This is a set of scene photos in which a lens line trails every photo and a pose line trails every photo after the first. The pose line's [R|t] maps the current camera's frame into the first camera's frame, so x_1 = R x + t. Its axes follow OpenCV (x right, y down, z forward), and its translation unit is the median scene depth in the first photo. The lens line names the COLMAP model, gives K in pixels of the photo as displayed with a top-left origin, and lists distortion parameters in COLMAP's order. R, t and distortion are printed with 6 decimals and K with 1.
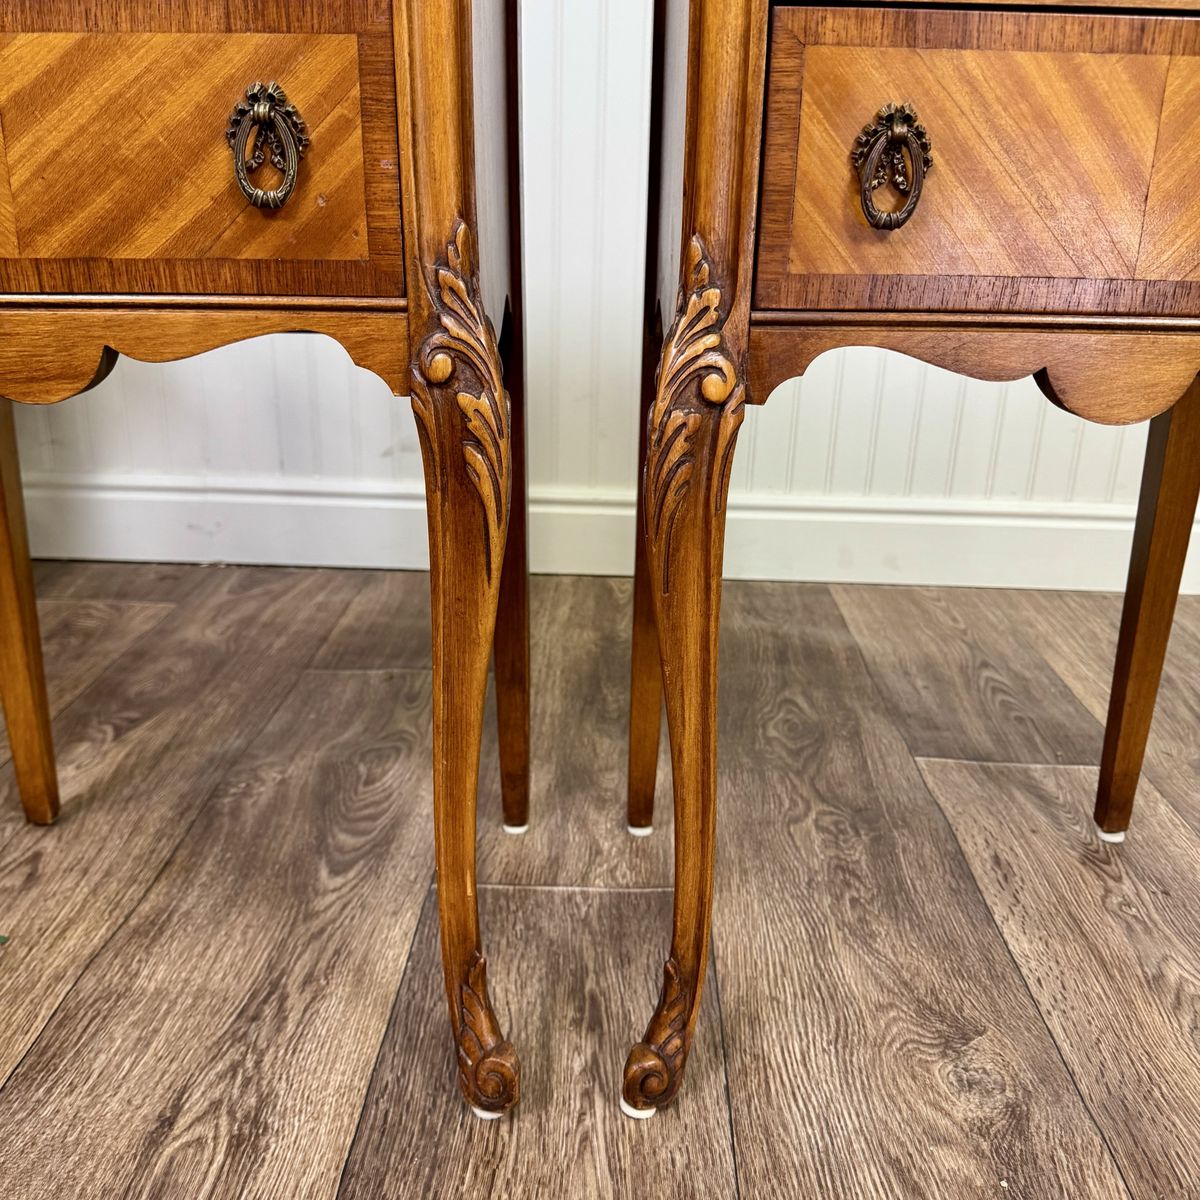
lens RADIAL K [[1174.0, 0, 600.0], [0, 1174.0, 600.0], [0, 0, 1]] dist [0.143264, -0.349213]
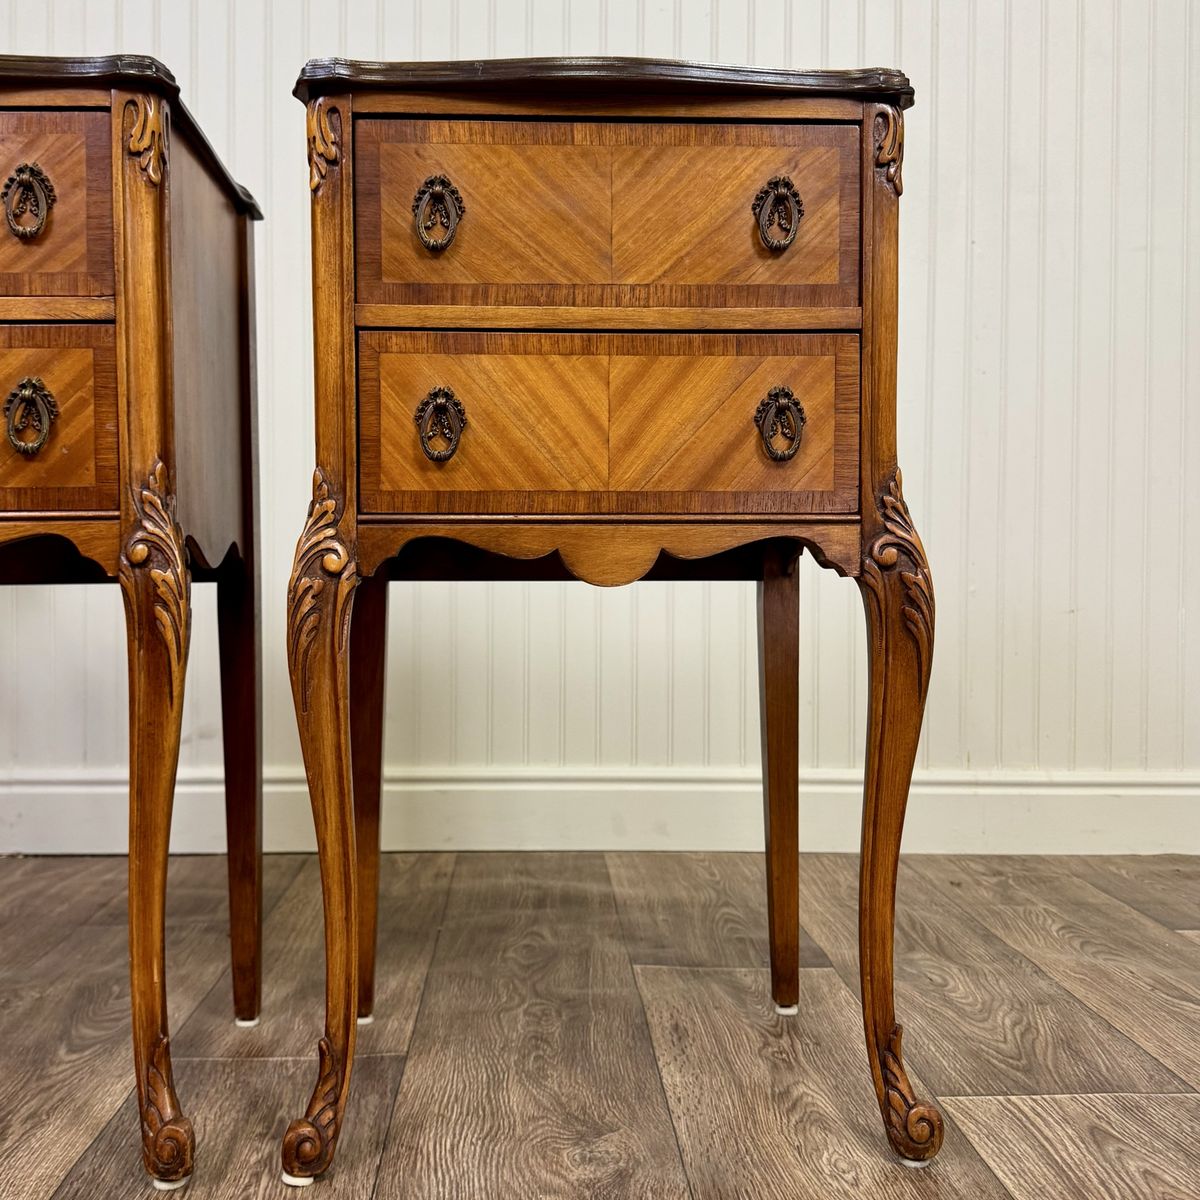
lens RADIAL K [[1290.9, 0, 564.6], [0, 1290.9, 567.2], [0, 0, 1]] dist [0.168824, -0.415366]
pose [[0.998490, -0.020506, 0.050973, 0.226219], [0.036032, 0.944771, -0.325745, 0.269555], [-0.041478, 0.327090, 0.944083, -0.399030]]
